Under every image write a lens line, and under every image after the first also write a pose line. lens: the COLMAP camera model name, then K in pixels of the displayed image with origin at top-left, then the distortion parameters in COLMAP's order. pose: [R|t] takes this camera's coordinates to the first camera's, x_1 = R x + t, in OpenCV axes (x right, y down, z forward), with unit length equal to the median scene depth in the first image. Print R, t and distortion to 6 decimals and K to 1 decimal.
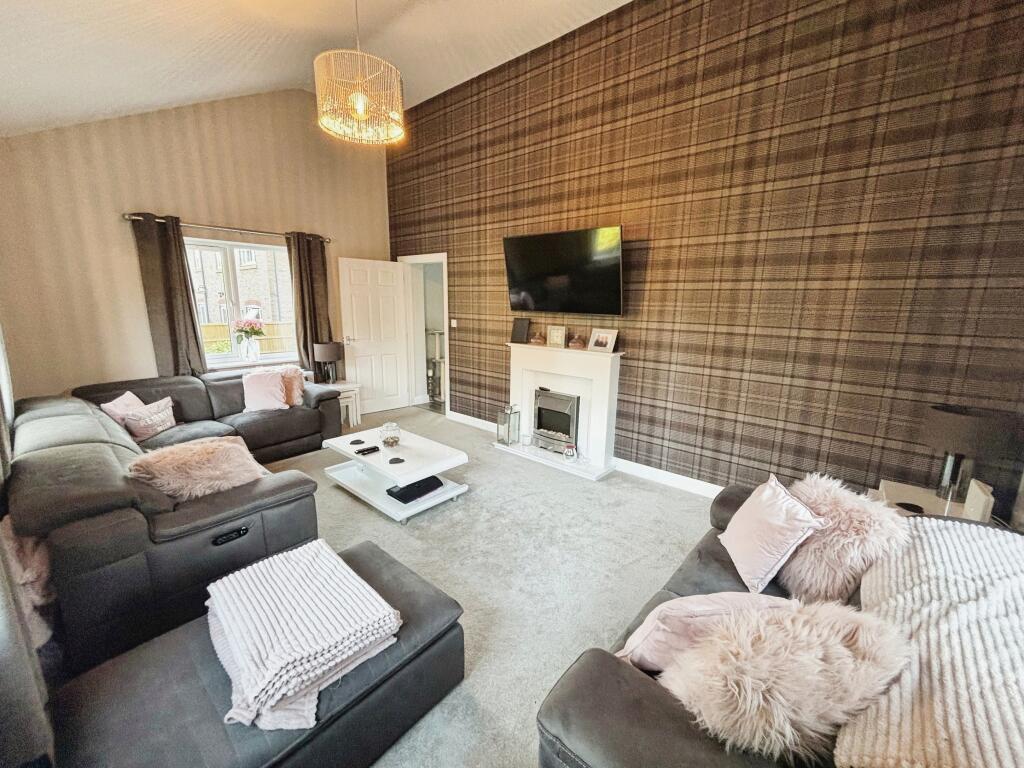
lens RADIAL K [[412.7, 0, 510.3], [0, 412.7, 382.2], [0, 0, 1]] dist [-0.002556, -0.000148]
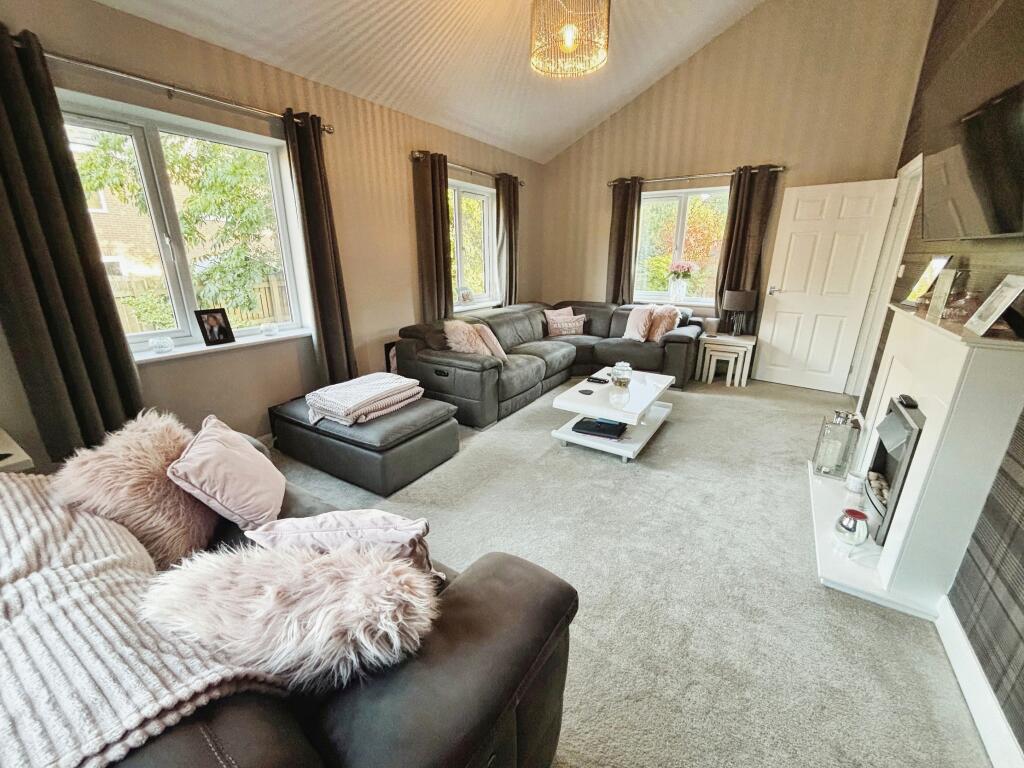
lens RADIAL K [[412.7, 0, 510.3], [0, 412.7, 382.2], [0, 0, 1]] dist [-0.002556, -0.000148]
pose [[0.162216, 0.277716, -0.946868, 0.419587], [-0.197082, 0.949362, 0.244684, -0.028766], [0.966874, 0.146919, 0.208734, 0.381636]]
